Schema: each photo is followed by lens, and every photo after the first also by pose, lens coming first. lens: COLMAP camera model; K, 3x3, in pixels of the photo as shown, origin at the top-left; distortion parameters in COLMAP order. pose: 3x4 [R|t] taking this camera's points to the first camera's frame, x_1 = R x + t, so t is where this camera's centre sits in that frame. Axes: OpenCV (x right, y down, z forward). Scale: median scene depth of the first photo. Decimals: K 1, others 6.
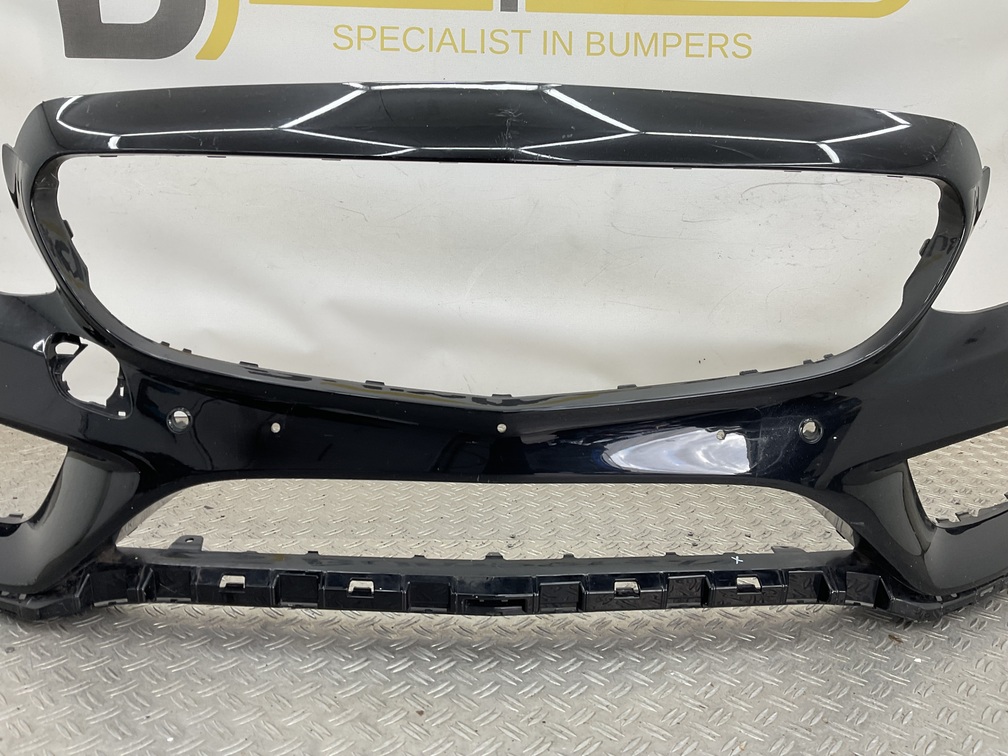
lens RADIAL K [[820.5, 0, 500.8], [0, 820.5, 382.4], [0, 0, 1]] dist [0.057283, -0.108956]
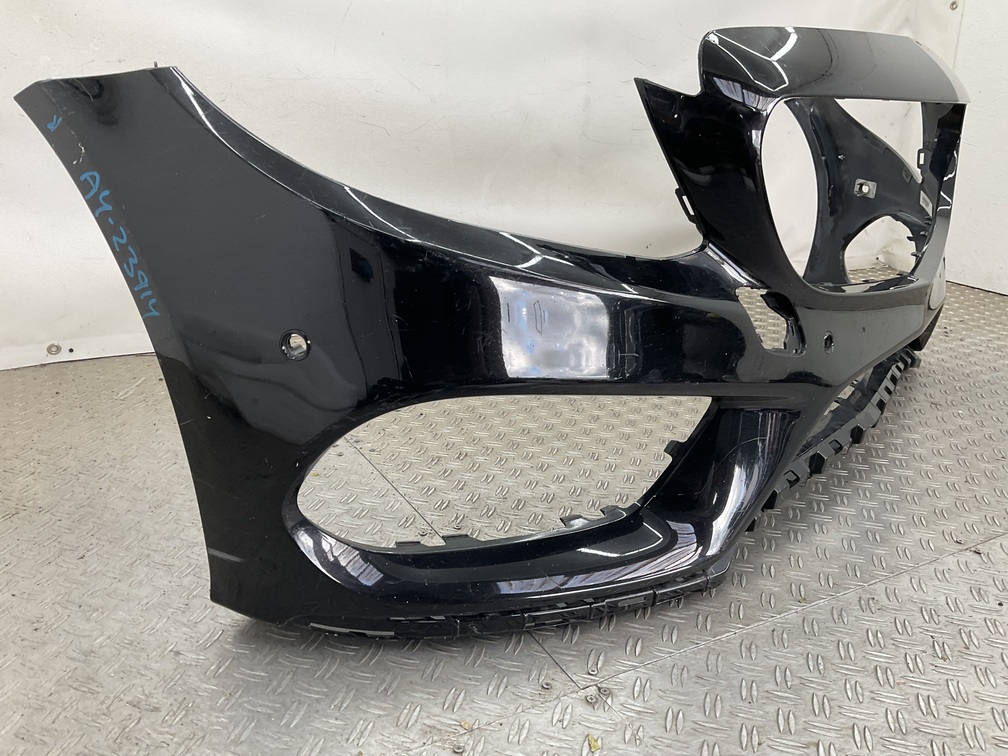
lens RADIAL K [[820.5, 0, 499.0], [0, 820.5, 385.5], [0, 0, 1]] dist [0.057283, -0.108956]
pose [[0.894420, -0.149067, 0.421654, -0.890756], [0.098327, 0.985292, 0.139758, -0.026417], [-0.436286, -0.083543, 0.895921, -0.044646]]
